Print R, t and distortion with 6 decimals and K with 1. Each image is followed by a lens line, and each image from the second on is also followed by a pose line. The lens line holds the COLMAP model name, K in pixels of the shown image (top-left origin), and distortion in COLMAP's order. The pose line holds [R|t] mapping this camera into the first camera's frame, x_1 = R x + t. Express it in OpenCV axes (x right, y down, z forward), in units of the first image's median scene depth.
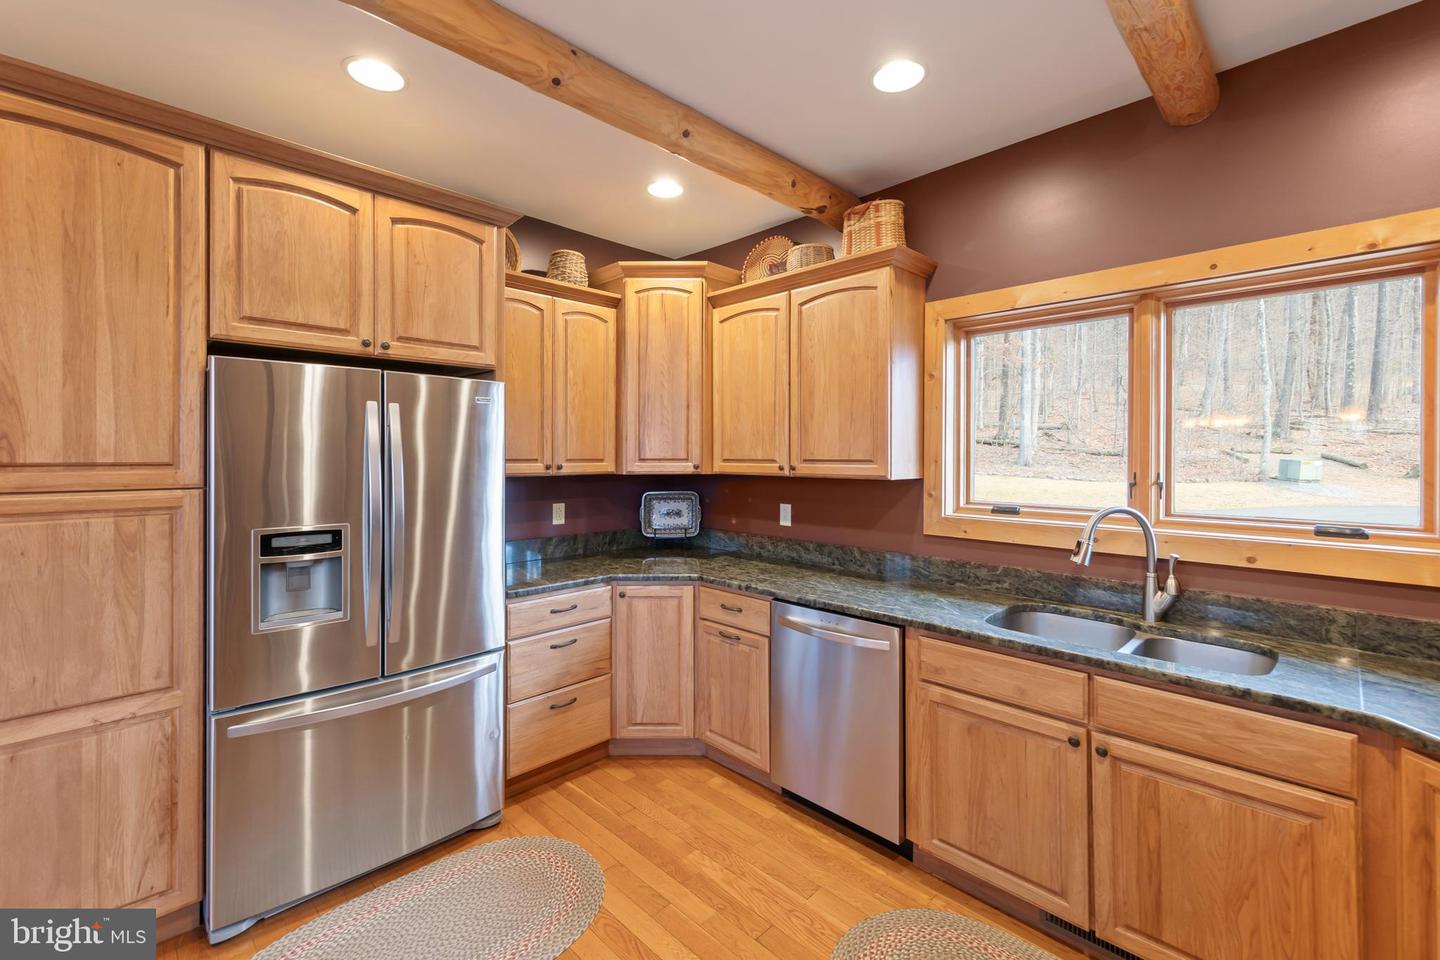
lens RADIAL K [[601.5, 0, 724.3], [0, 601.5, 456.1], [0, 0, 1]] dist [0.000554, 0.000007]
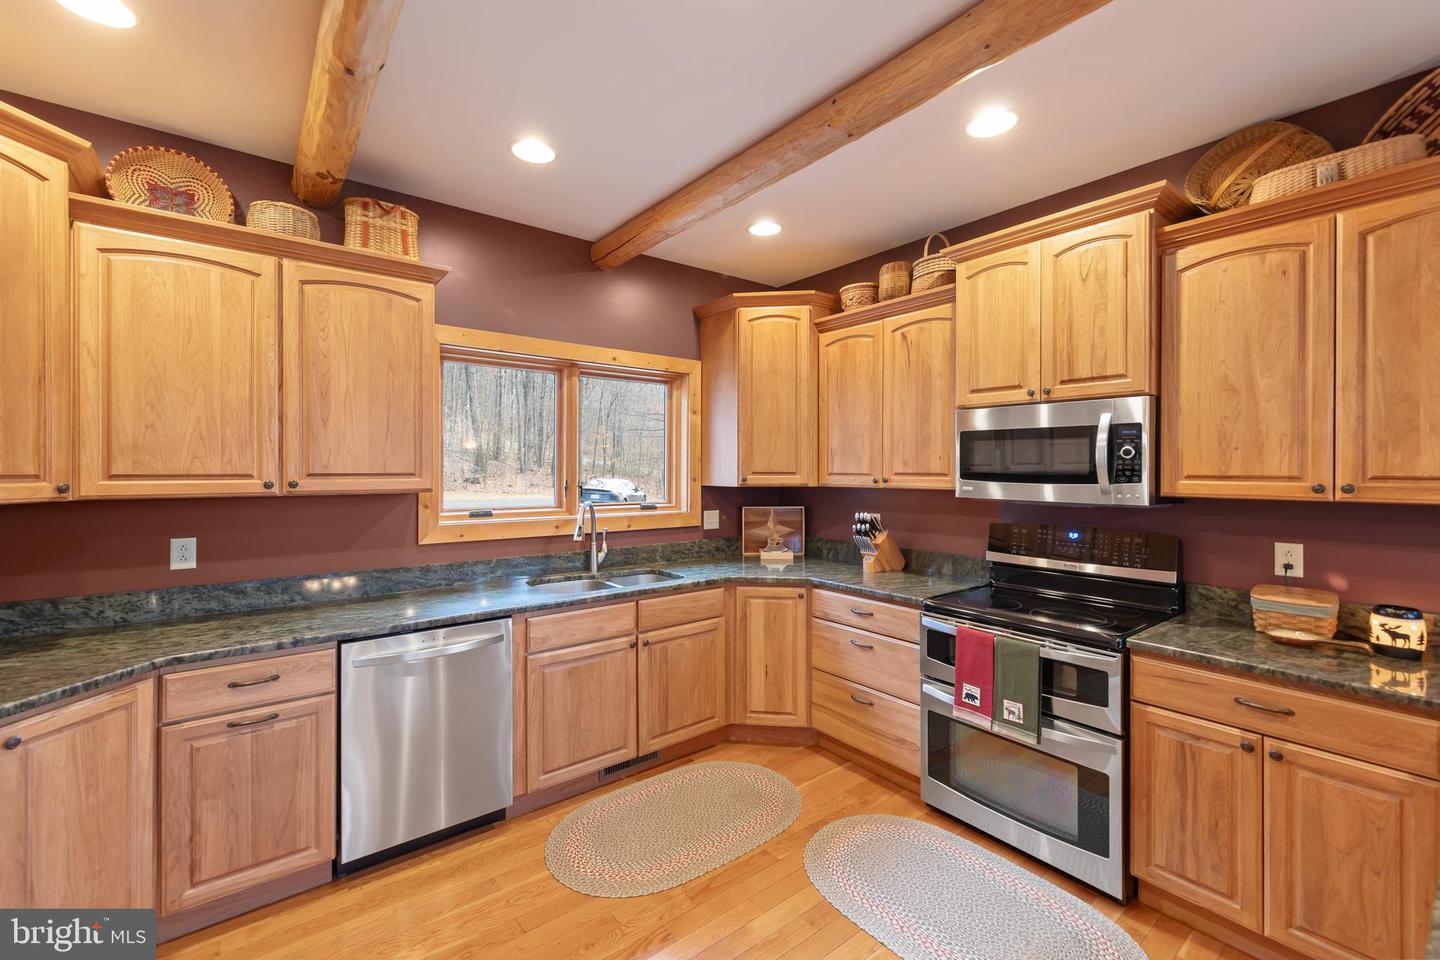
lens RADIAL K [[596.5, 0, 722.3], [0, 596.5, 471.4], [0, 0, 1]] dist [0.000665, -0.000271]
pose [[0.123792, -0.005581, 0.992293, -0.751139], [0.000767, 0.999984, 0.005529, -0.001905], [-0.992308, 0.000076, 0.123794, 0.429640]]
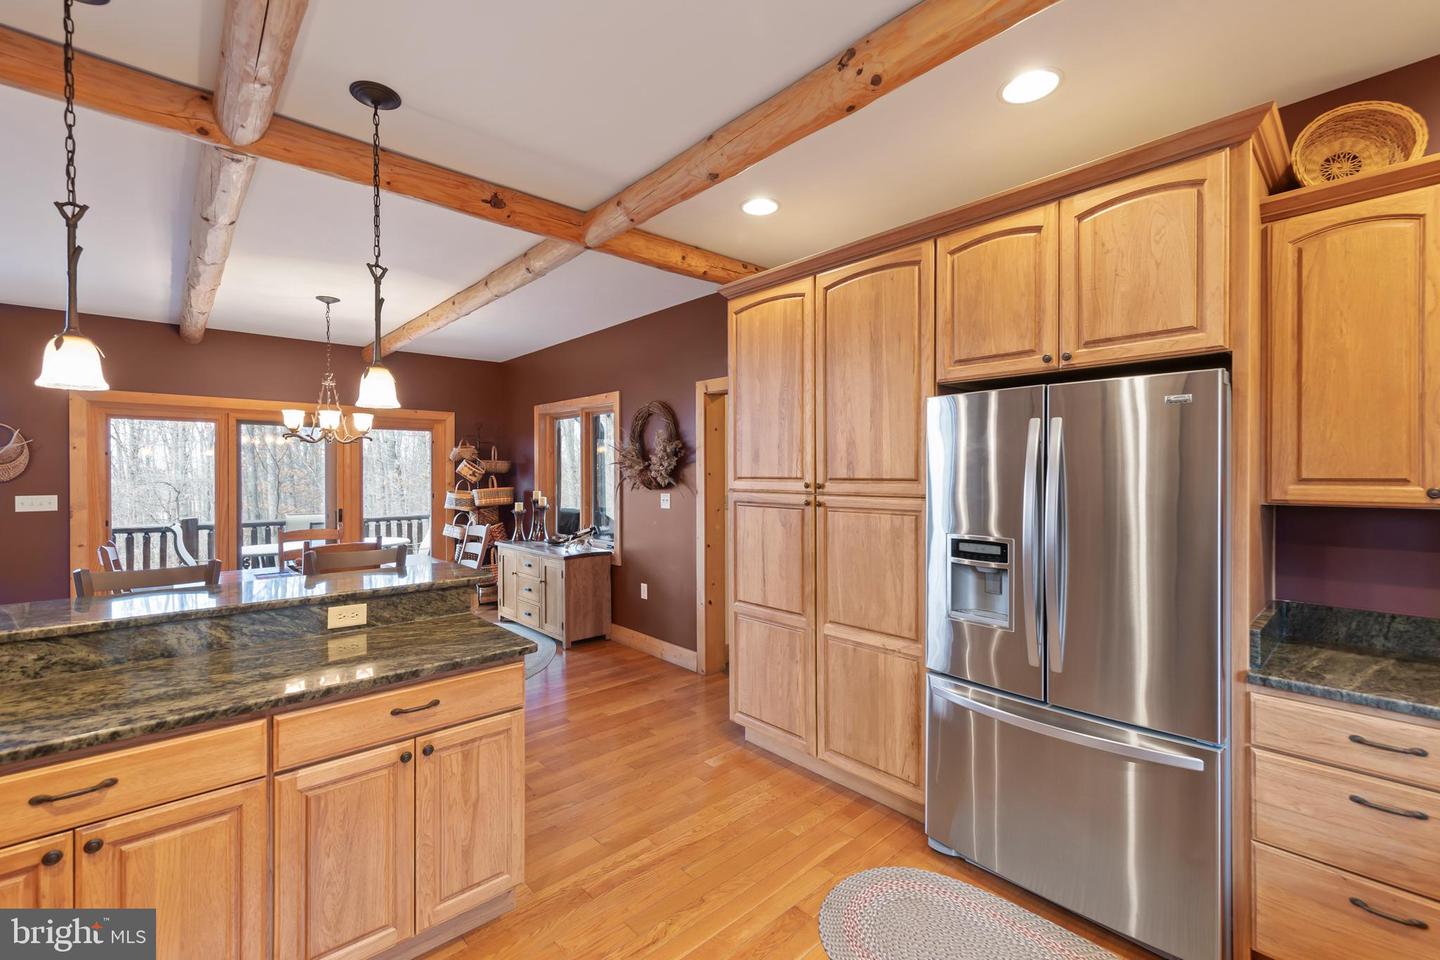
lens RADIAL K [[610.6, 0, 723.4], [0, 610.6, 475.0], [0, 0, 1]] dist [-0.000349, -0.000571]
pose [[-0.046438, 0.000681, -0.998921, 0.390557], [0.000055, 1.000000, 0.000679, 0.001152], [0.998921, -0.000023, -0.046438, 0.479665]]
